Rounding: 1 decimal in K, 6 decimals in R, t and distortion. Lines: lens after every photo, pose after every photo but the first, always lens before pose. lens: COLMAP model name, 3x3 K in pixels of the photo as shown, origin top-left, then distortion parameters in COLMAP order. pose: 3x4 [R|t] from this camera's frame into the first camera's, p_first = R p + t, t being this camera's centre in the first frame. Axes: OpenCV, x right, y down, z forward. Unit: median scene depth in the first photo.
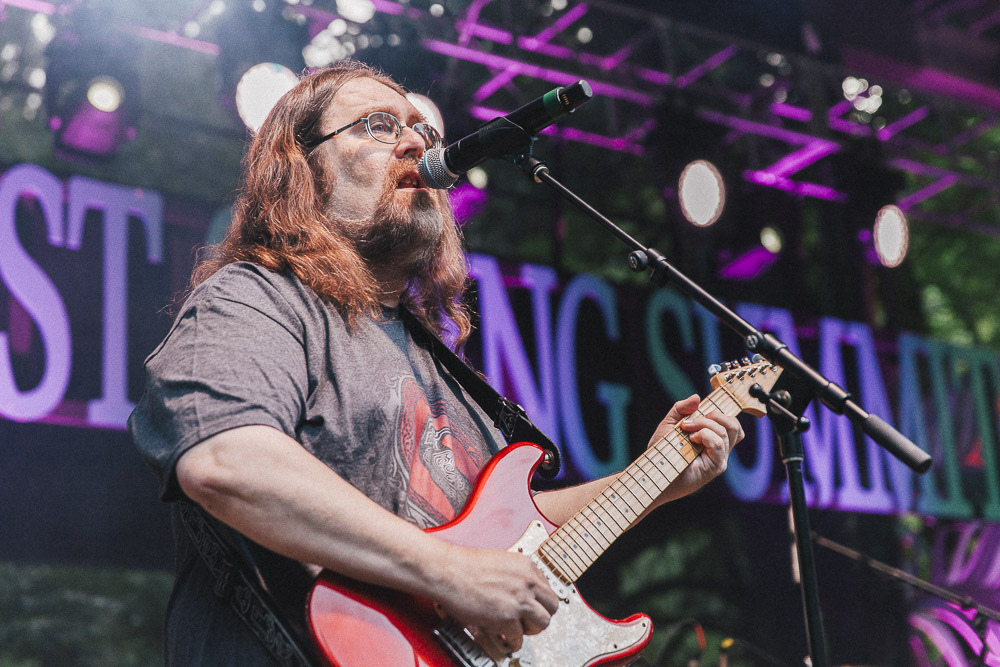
lens RADIAL K [[1912.8, 0, 471.9], [0, 1912.8, 331.1], [0, 0, 1]] dist [-0.019788, 0.230793]
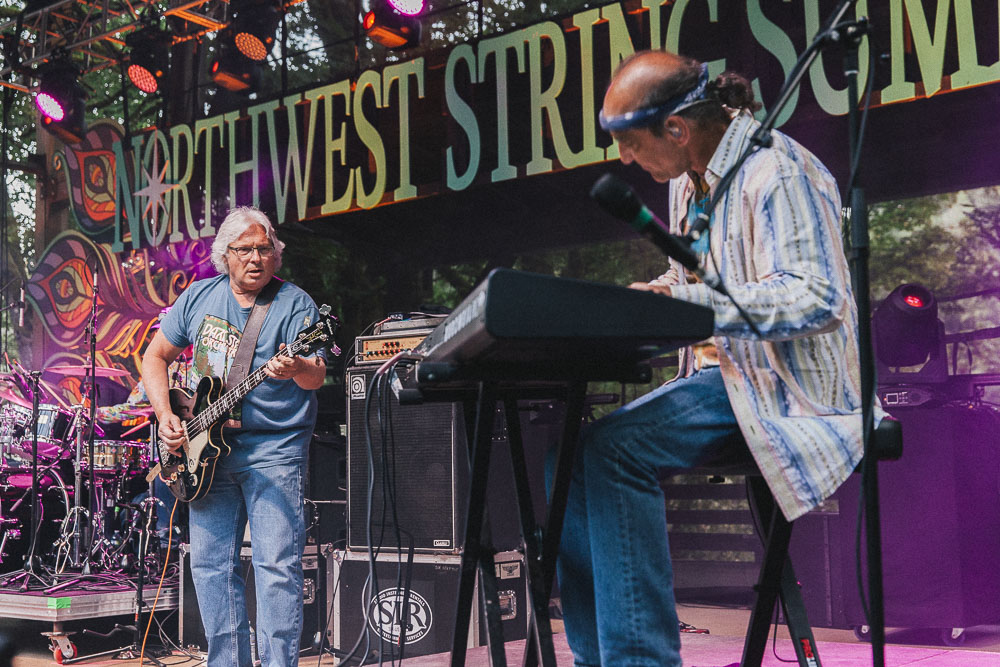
lens RADIAL K [[1275.6, 0, 581.0], [0, 1275.6, 316.9], [0, 0, 1]] dist [0.017179, 0.054001]
pose [[0.318025, -0.060072, -0.946177, 1.159377], [0.296357, 0.954280, 0.039024, 0.181571], [0.900573, -0.292817, 0.321288, 0.832548]]
